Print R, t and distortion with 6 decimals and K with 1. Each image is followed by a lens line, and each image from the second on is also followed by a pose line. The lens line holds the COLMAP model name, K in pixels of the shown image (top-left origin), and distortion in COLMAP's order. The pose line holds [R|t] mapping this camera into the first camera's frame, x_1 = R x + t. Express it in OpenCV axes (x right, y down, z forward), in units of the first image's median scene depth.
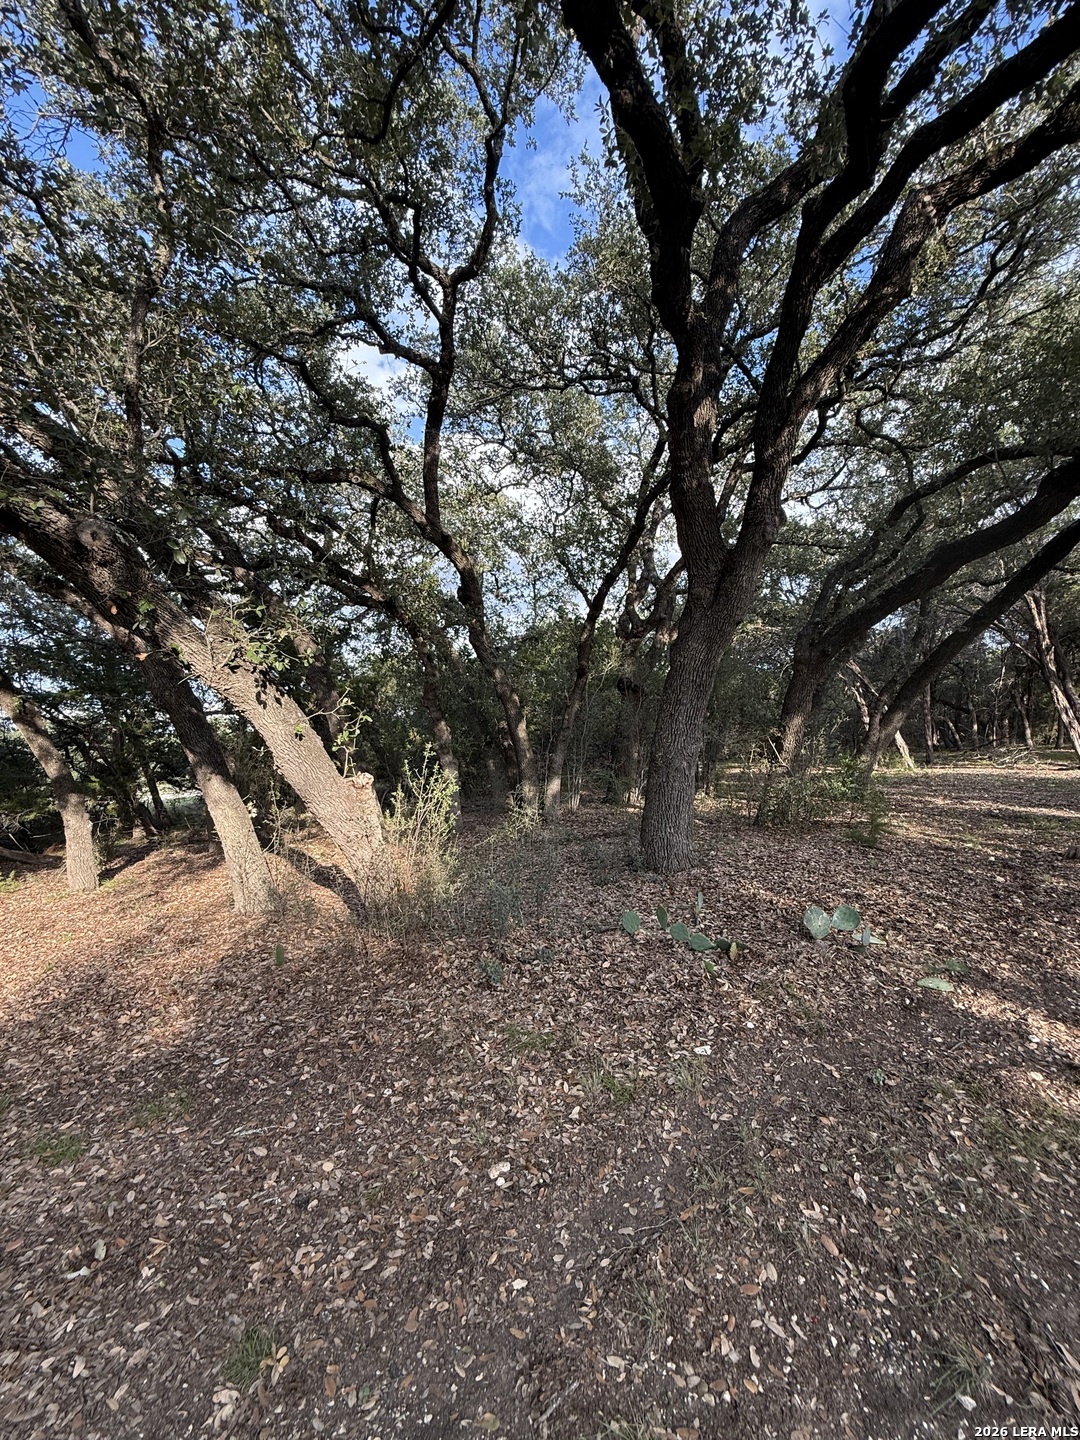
lens RADIAL K [[585.0, 0, 540.9], [0, 585.0, 722.9], [0, 0, 1]] dist [0.001975, 0.000299]
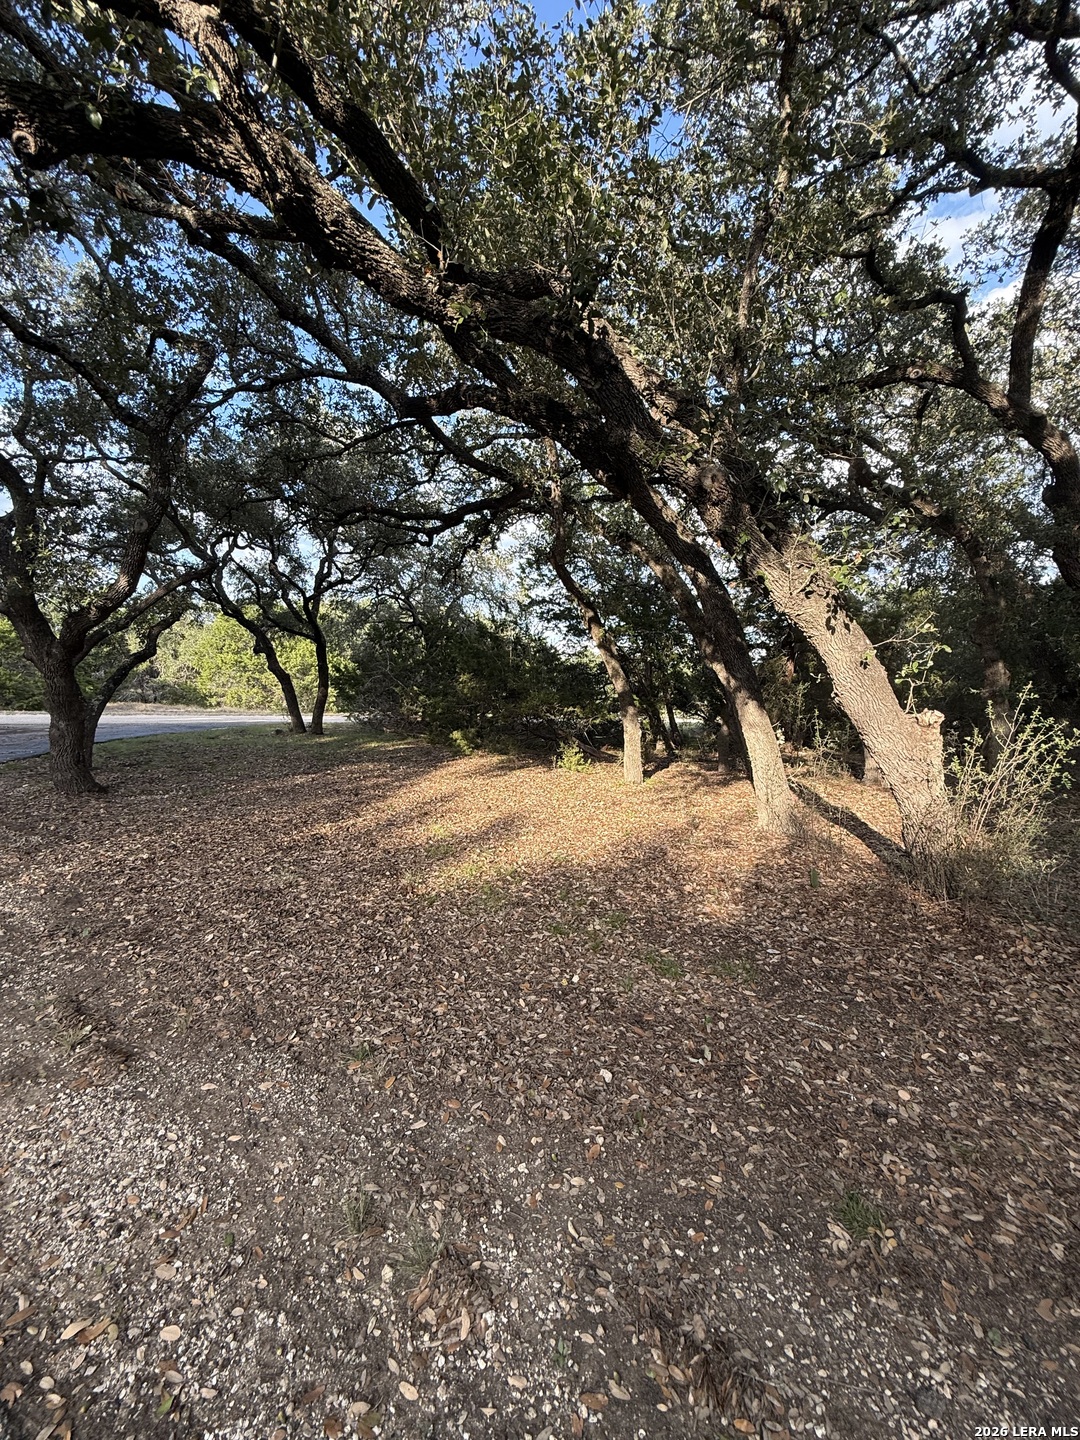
lens RADIAL K [[585.0, 0, 538.3], [0, 585.0, 721.5], [0, 0, 1]] dist [0.001975, 0.000299]
pose [[0.692946, 0.116700, -0.711483, -0.085402], [-0.042146, 0.991683, 0.121611, 0.020287], [0.719757, -0.054284, 0.692101, -0.049663]]
